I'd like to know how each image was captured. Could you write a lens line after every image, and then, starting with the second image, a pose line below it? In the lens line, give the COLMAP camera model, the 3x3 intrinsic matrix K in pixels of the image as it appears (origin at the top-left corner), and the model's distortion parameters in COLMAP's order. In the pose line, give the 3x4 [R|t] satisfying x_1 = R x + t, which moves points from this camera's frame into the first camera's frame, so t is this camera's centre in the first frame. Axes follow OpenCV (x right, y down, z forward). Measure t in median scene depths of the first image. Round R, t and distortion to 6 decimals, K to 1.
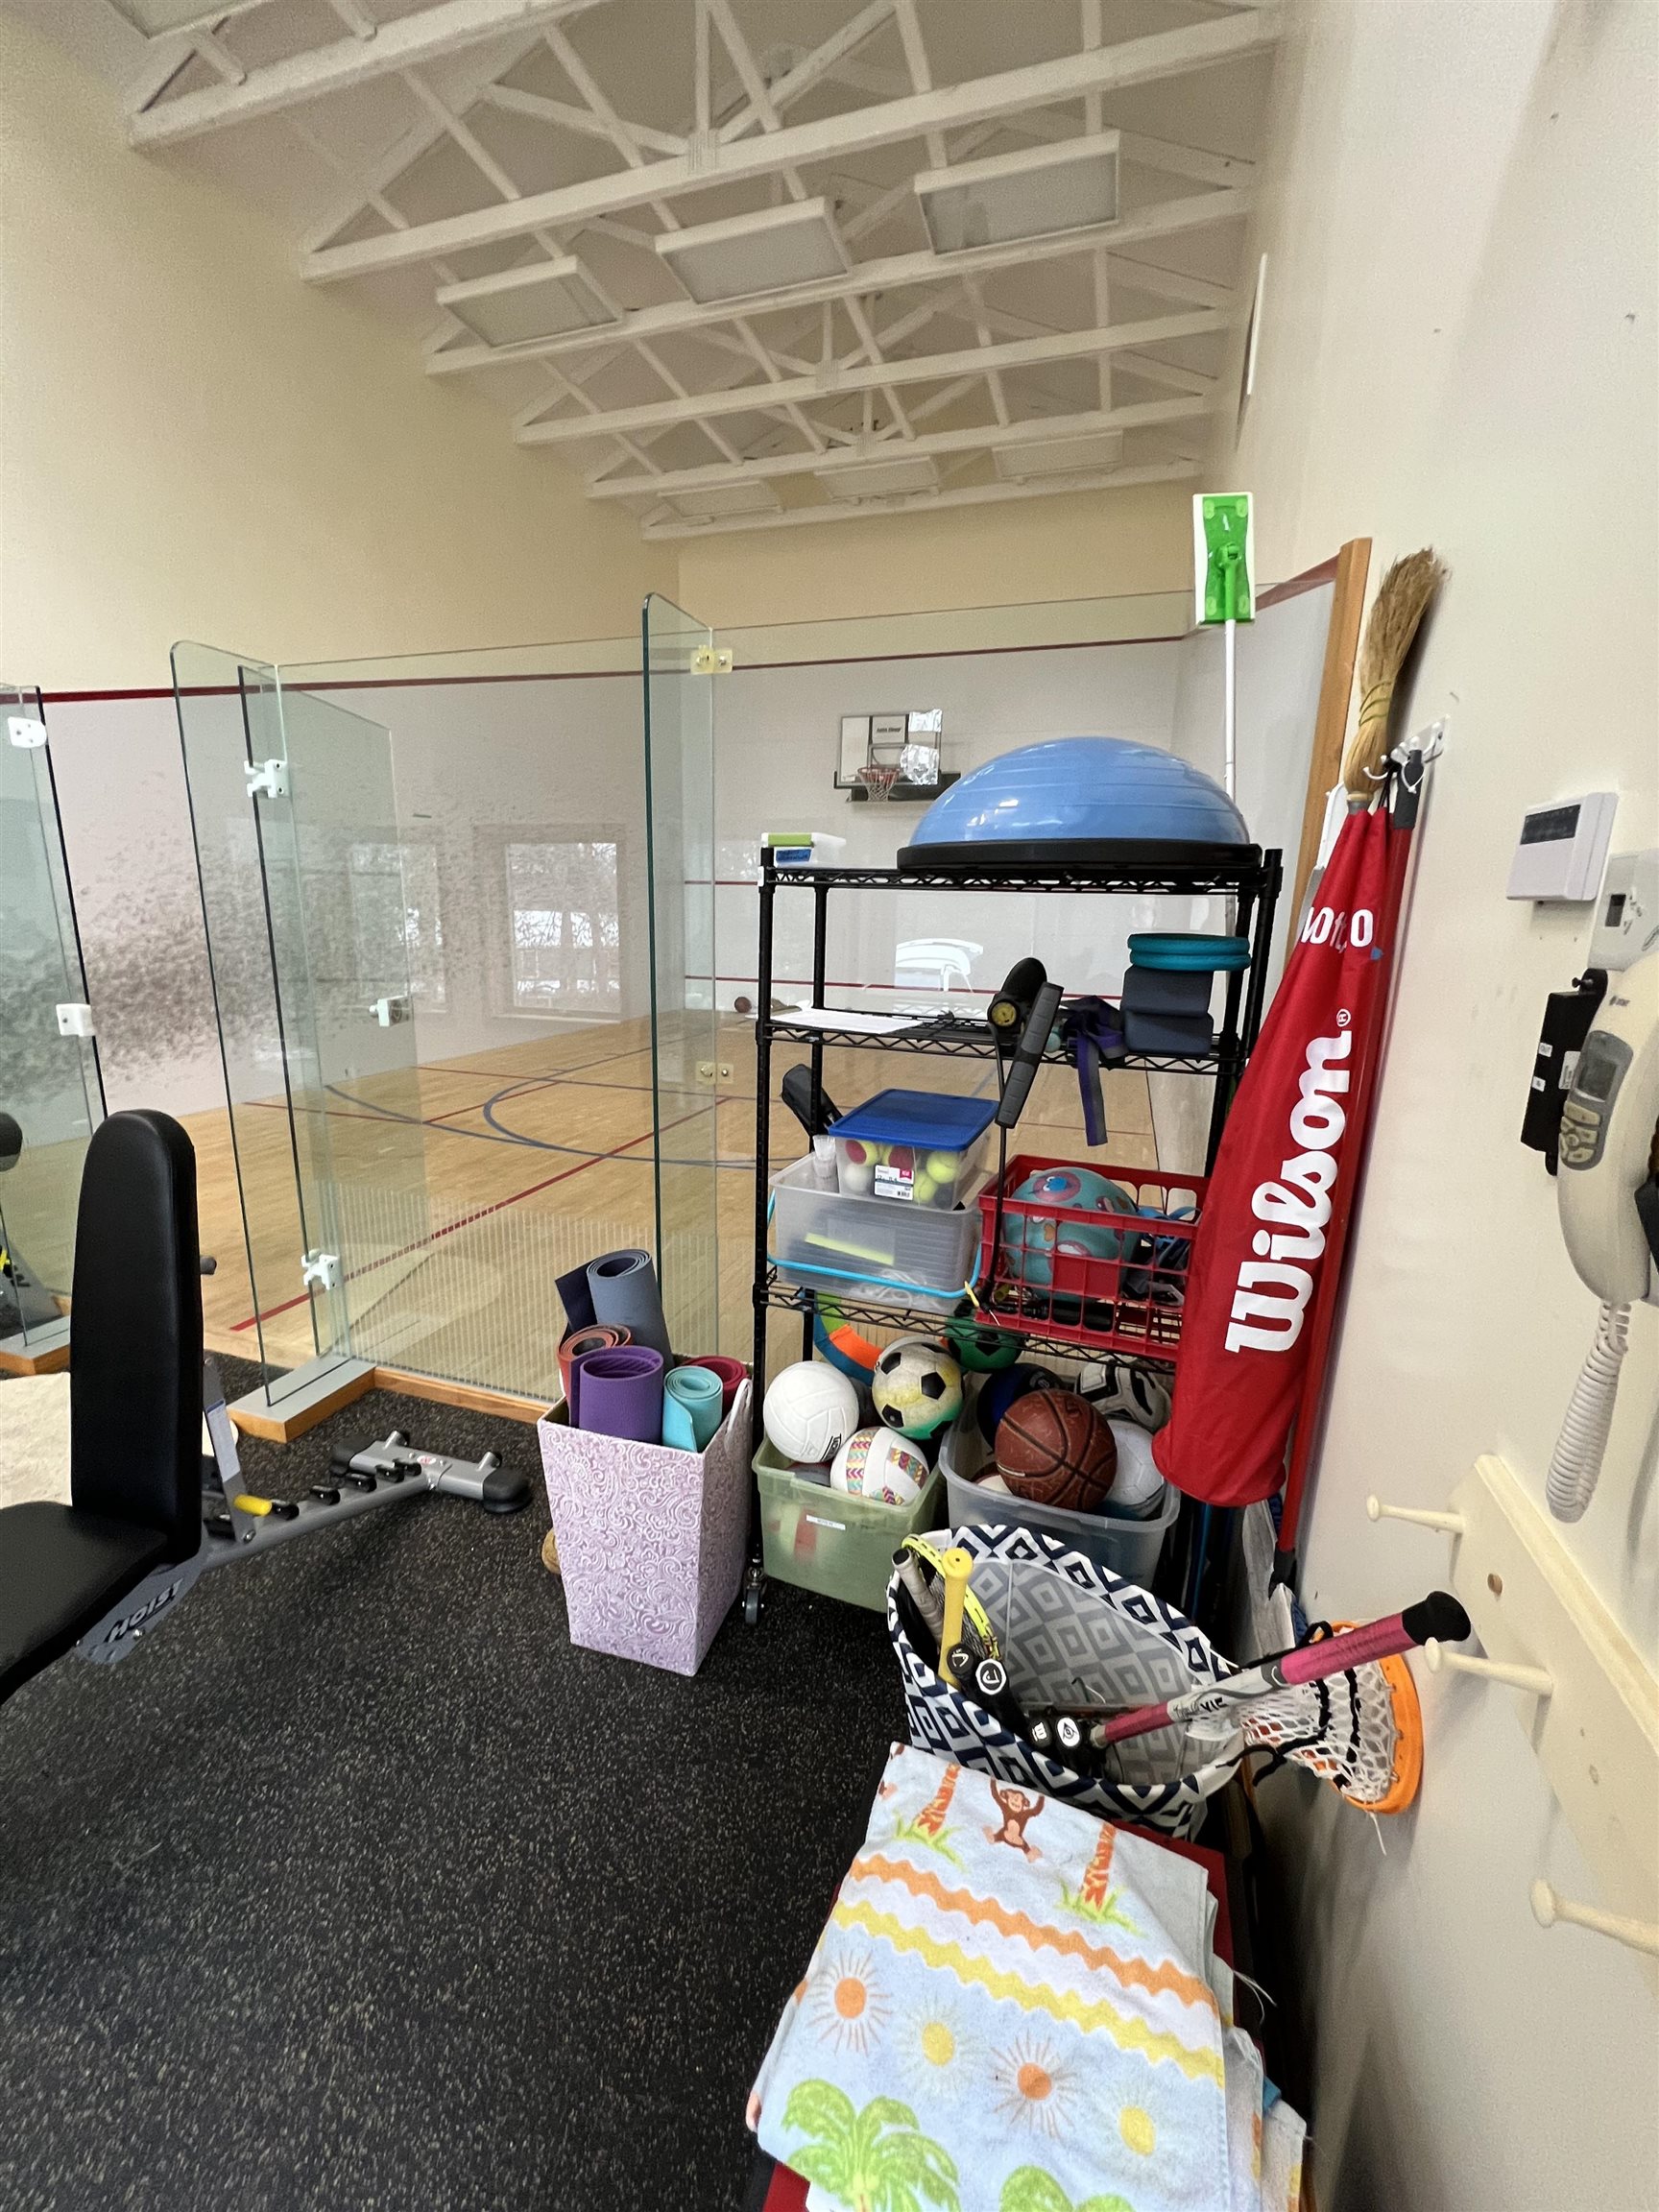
lens RADIAL K [[889.0, 0, 825.5], [0, 889.0, 1109.8], [0, 0, 1]] dist [0.000049, -0.000064]
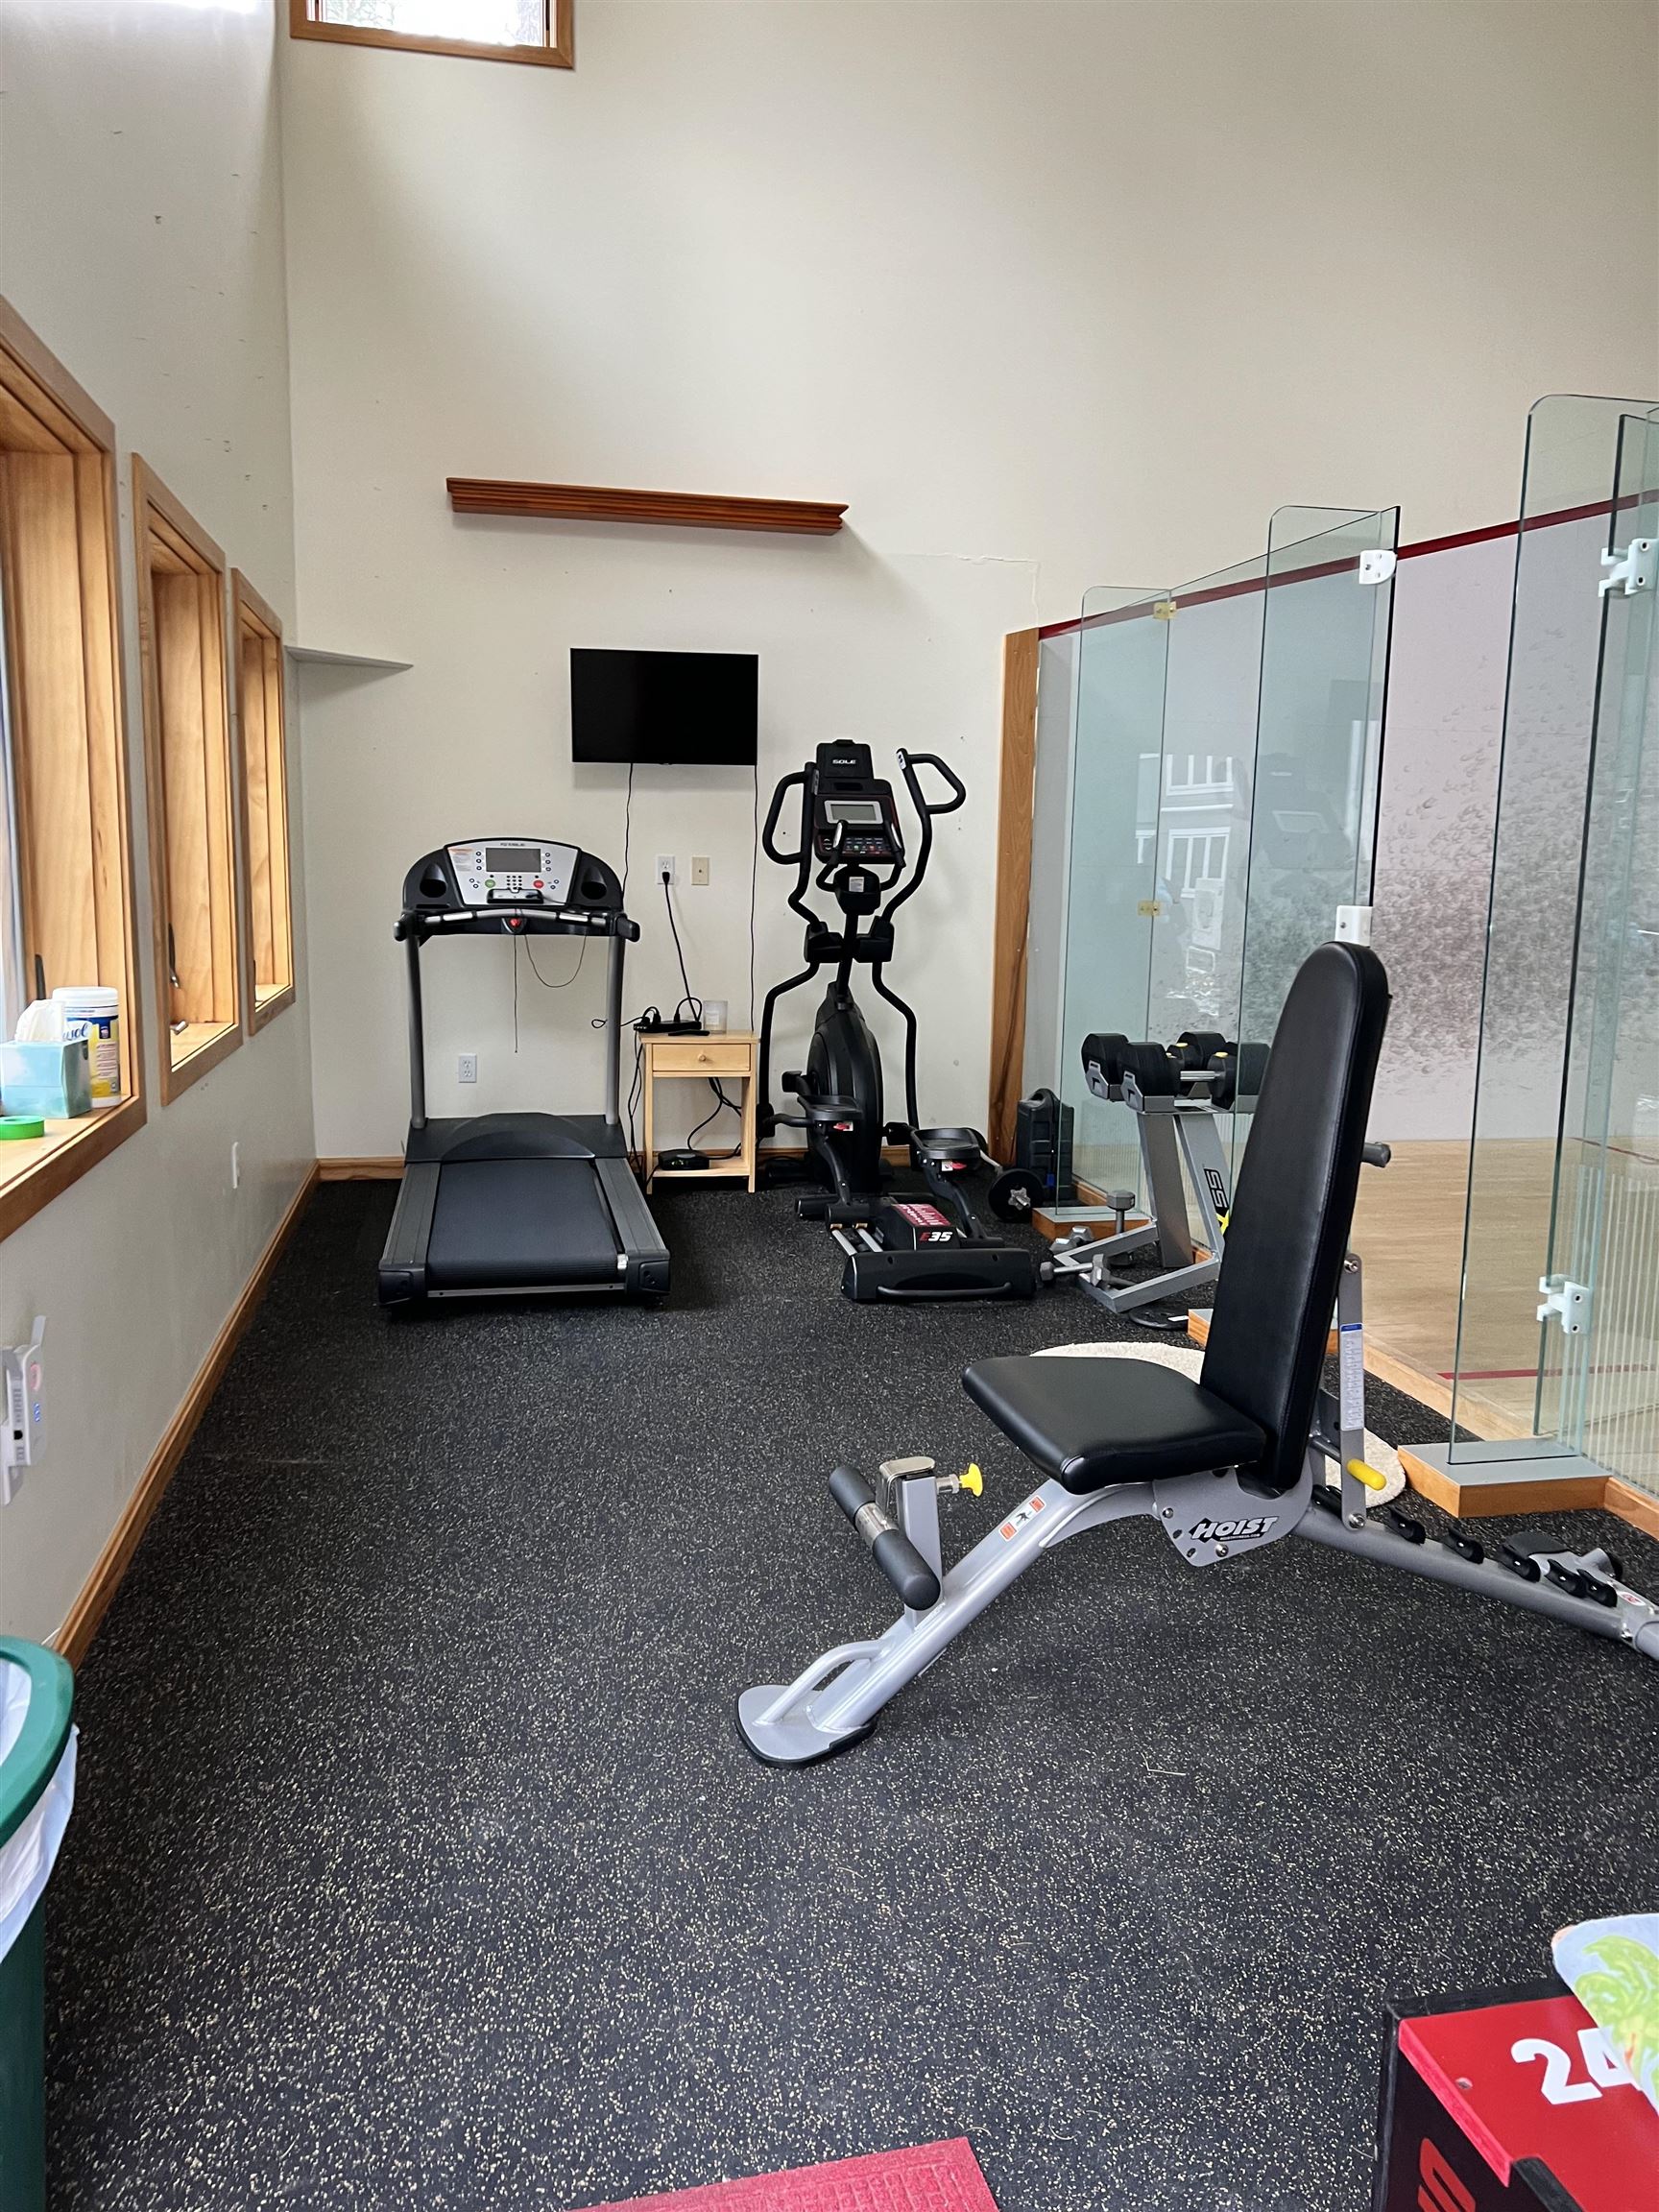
lens RADIAL K [[1670.6, 0, 829.3], [0, 1670.6, 1105.0], [0, 0, 1]] dist [0.027232, -0.000674]
pose [[0.502396, 0.113834, -0.857112, 0.204370], [-0.199548, 0.979800, 0.013164, 0.127048], [0.841296, 0.164421, 0.514962, -0.117815]]
